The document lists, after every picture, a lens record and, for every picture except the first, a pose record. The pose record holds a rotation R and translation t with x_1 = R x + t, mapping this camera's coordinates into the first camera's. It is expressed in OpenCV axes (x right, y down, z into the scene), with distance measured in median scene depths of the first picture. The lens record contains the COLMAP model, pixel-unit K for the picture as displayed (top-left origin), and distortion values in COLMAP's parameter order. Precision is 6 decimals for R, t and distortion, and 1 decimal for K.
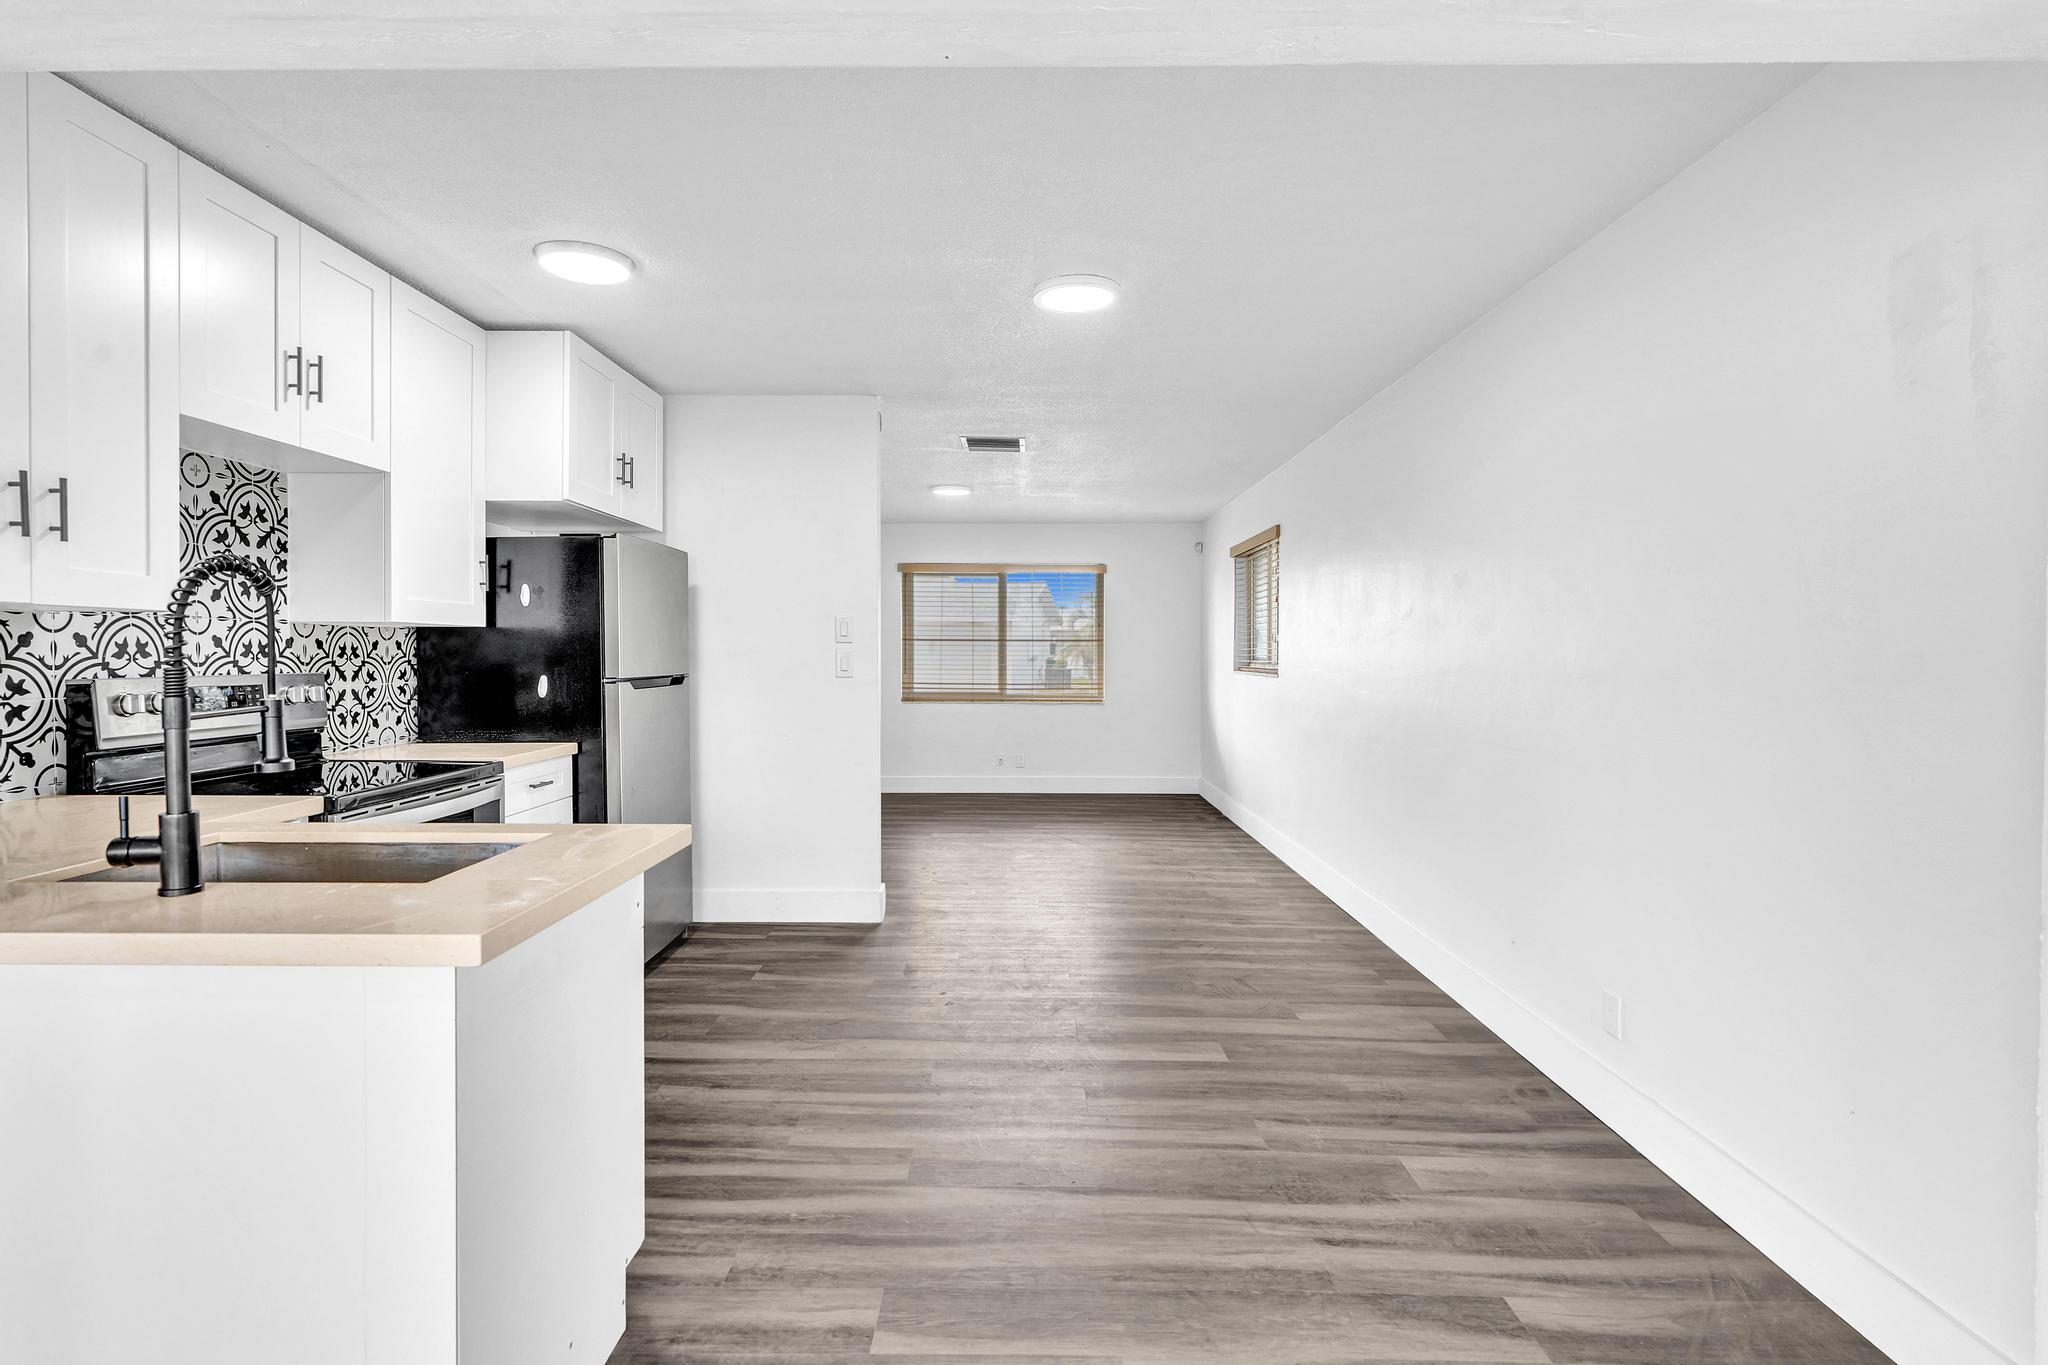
lens RADIAL K [[990.4, 0, 1020.2], [0, 990.4, 664.0], [0, 0, 1]] dist [-0.002875, 0.000792]
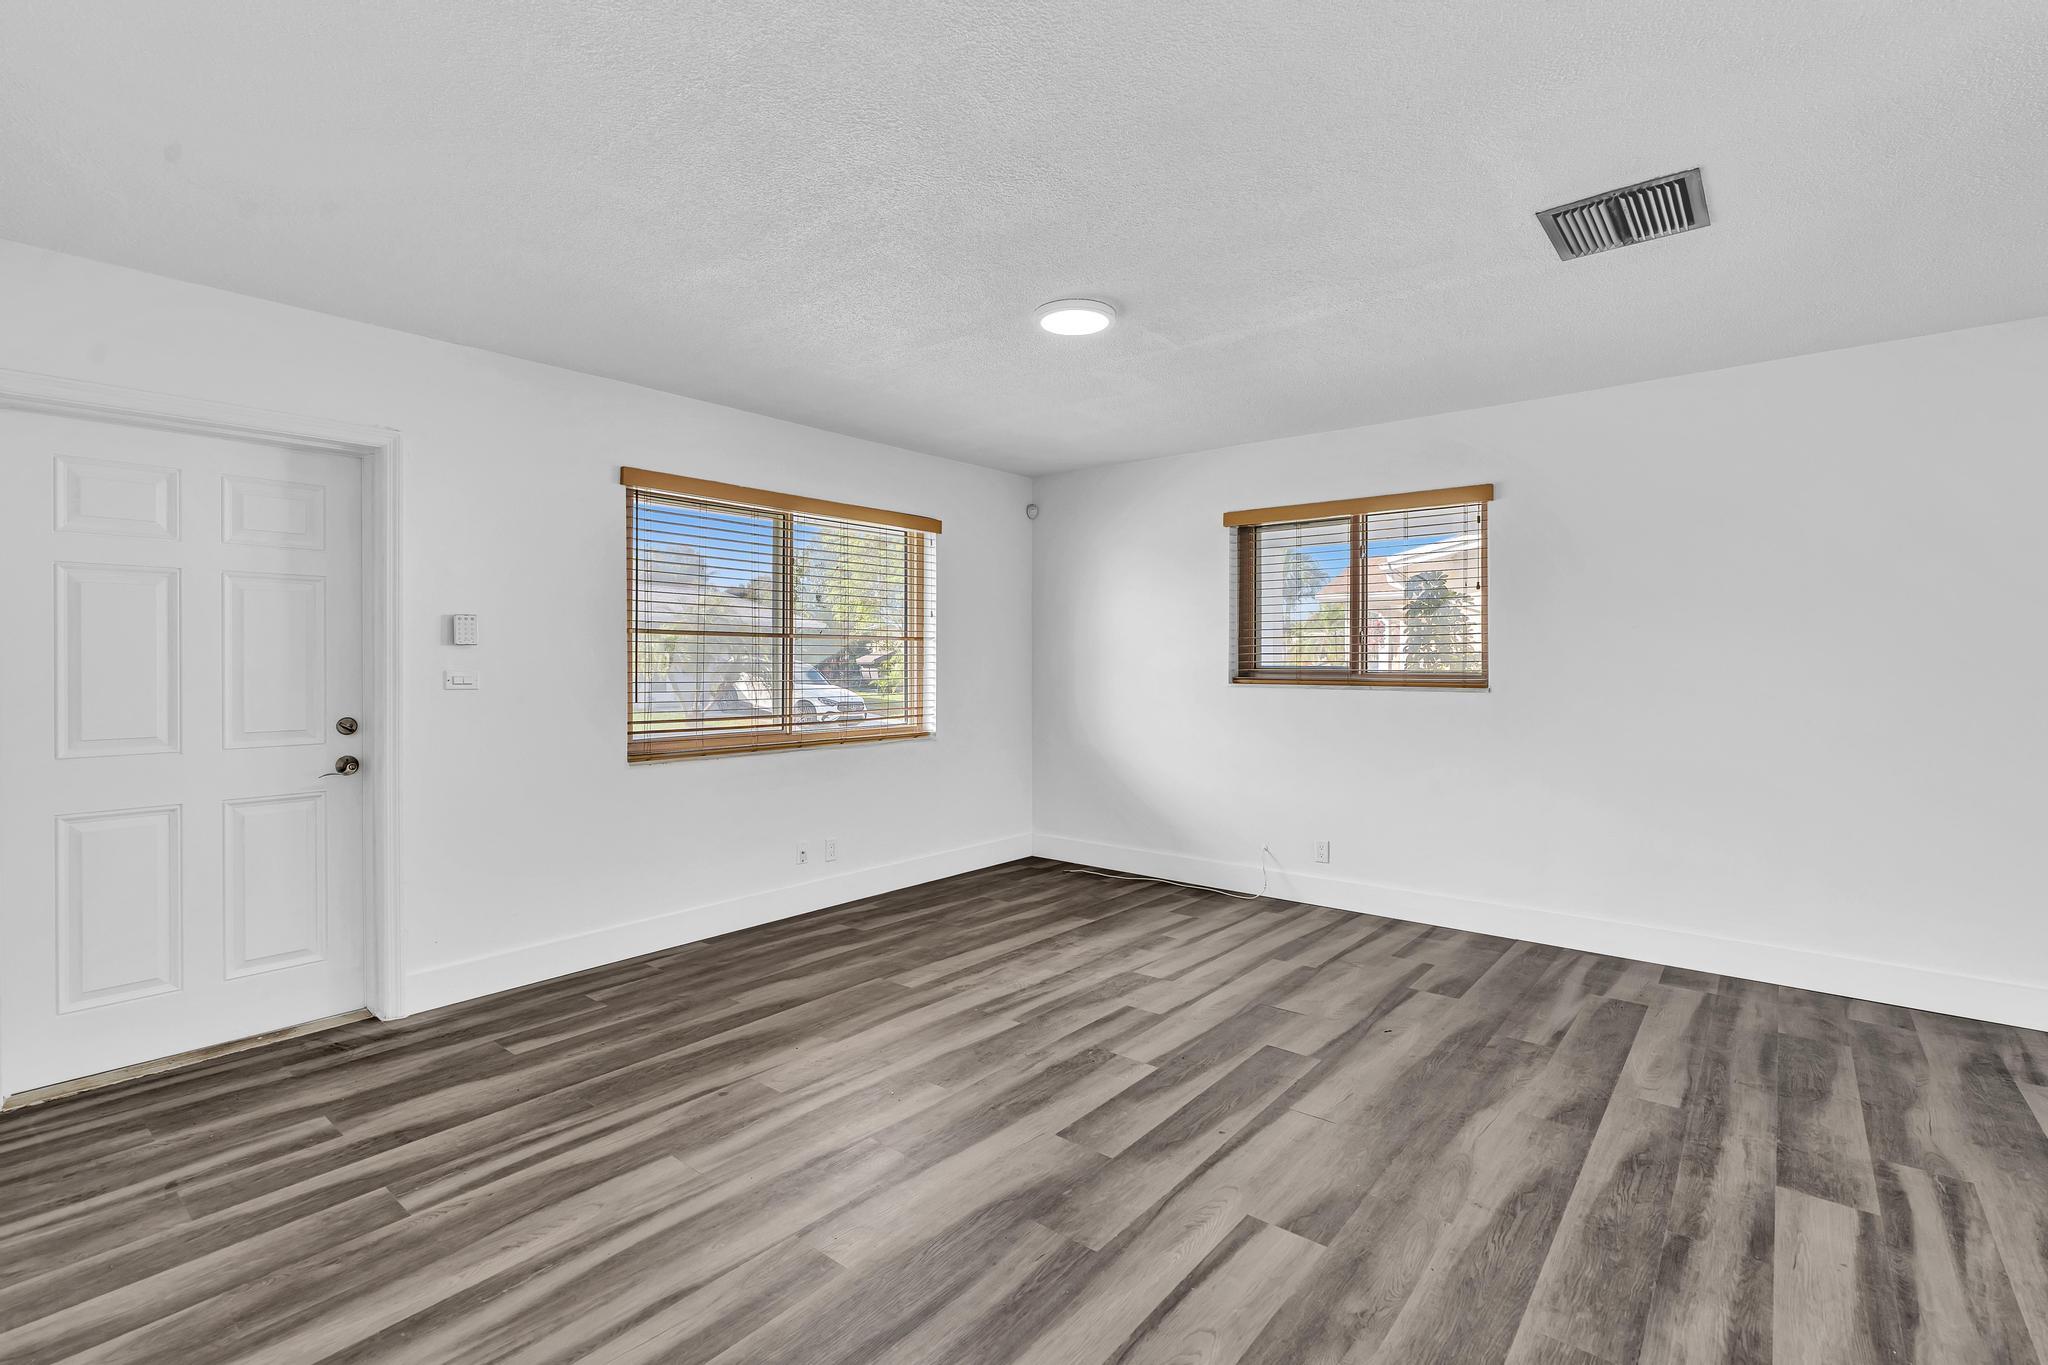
lens RADIAL K [[917.9, 0, 1019.0], [0, 917.9, 672.4], [0, 0, 1]] dist [-0.006759, 0.001654]
pose [[0.636272, -0.011748, 0.771375, -0.908385], [0.007686, 0.999931, 0.008888, -0.019188], [-0.771426, 0.000274, 0.636319, 1.583106]]
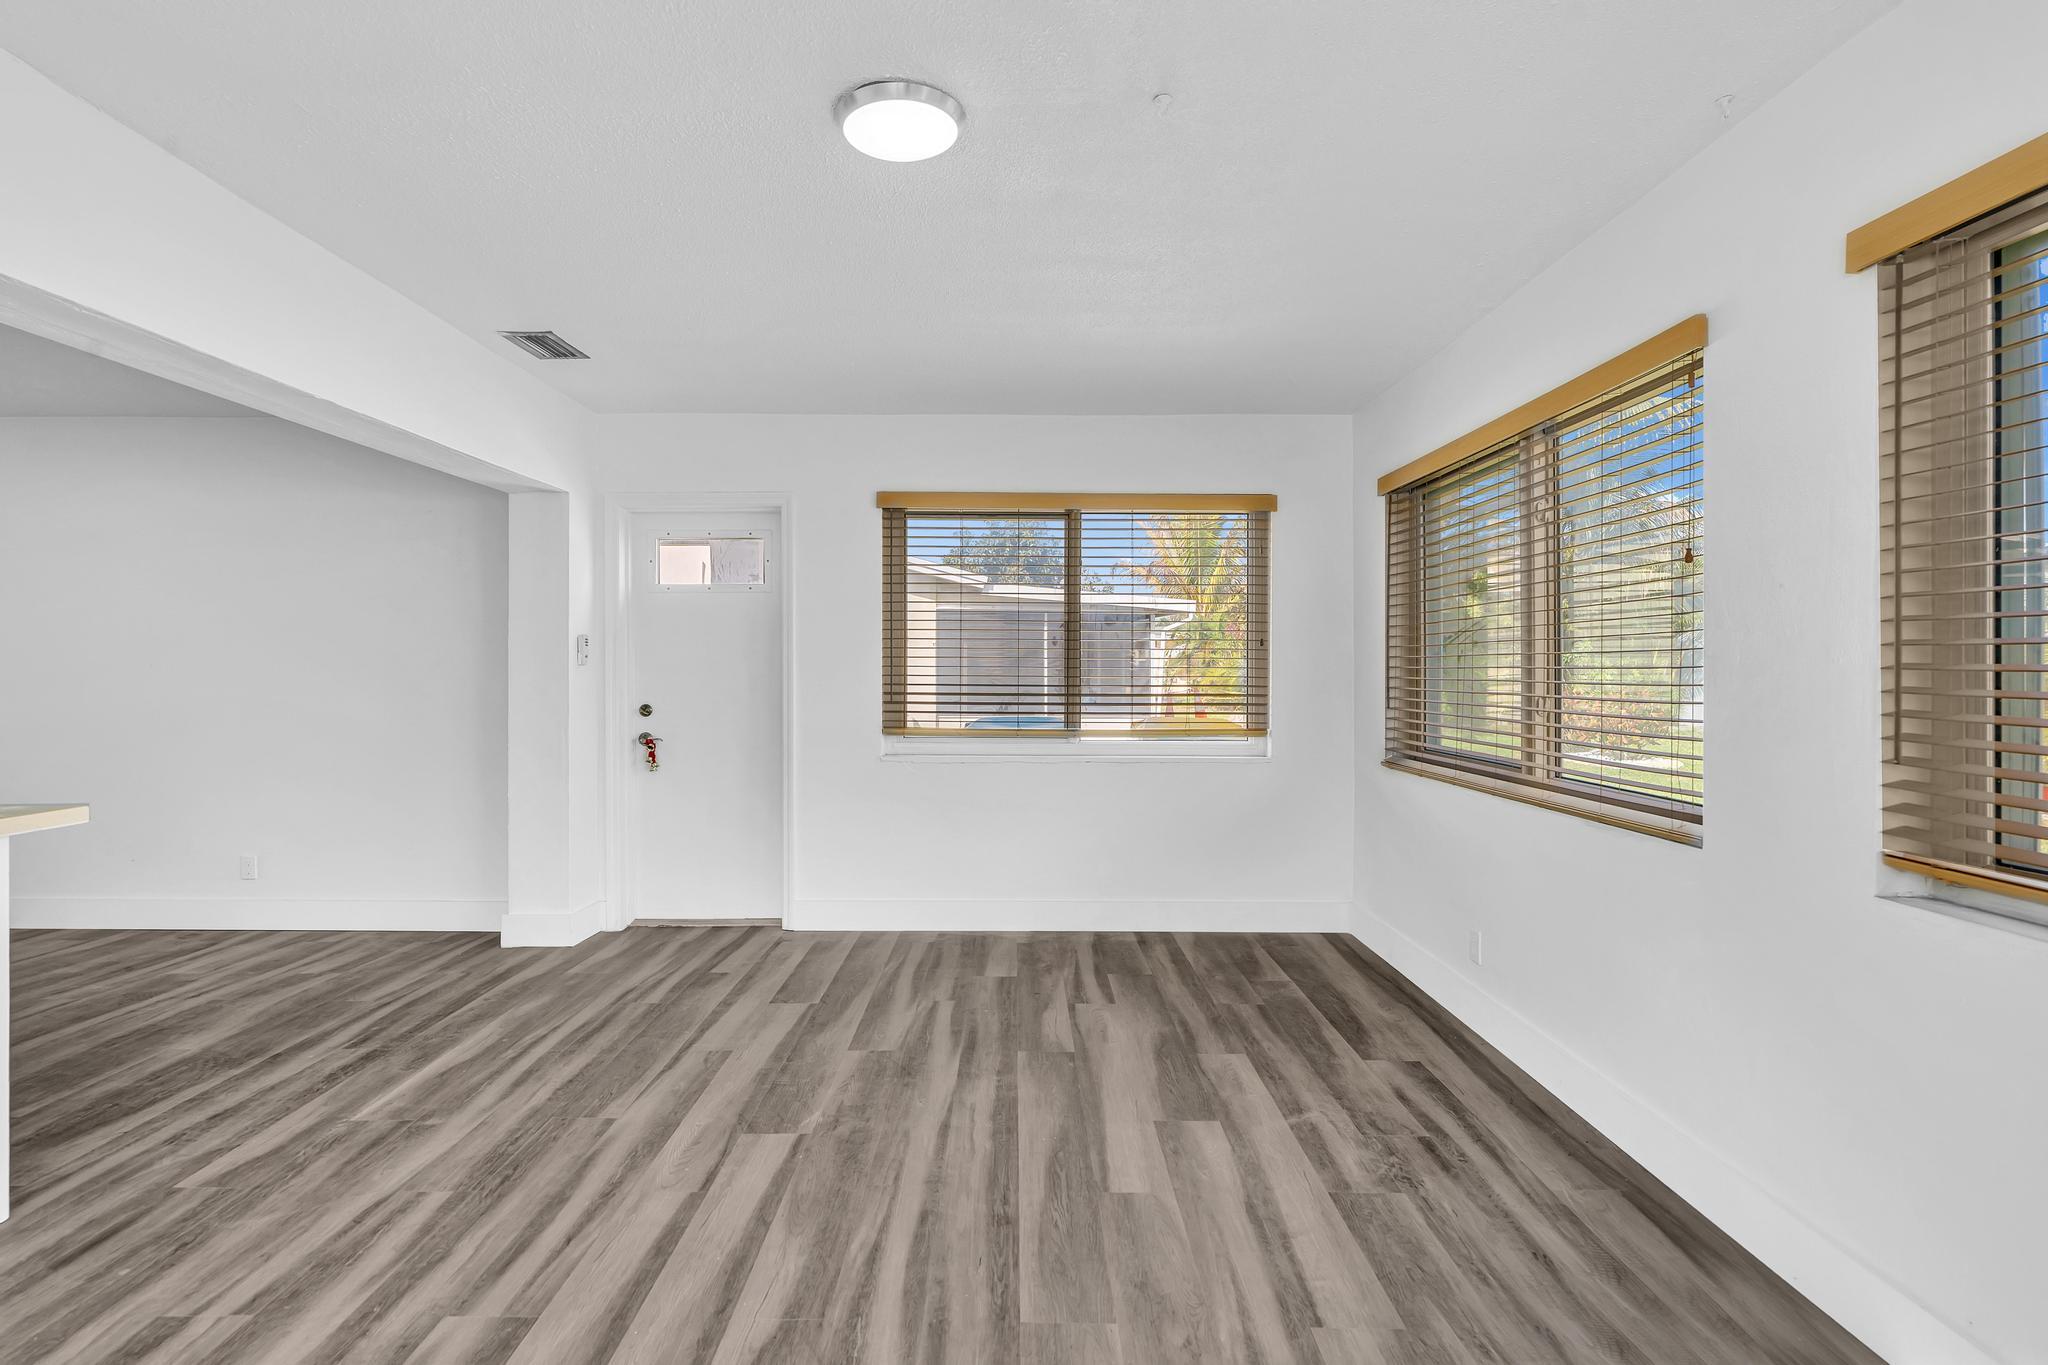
lens RADIAL K [[917.9, 0, 1019.0], [0, 917.9, 672.4], [0, 0, 1]] dist [-0.006759, 0.001654]
pose [[-0.015176, -0.006777, 0.999862, -0.854799], [0.008495, 0.999940, 0.006907, 0.005570], [-0.999849, 0.008599, -0.015117, -0.289504]]
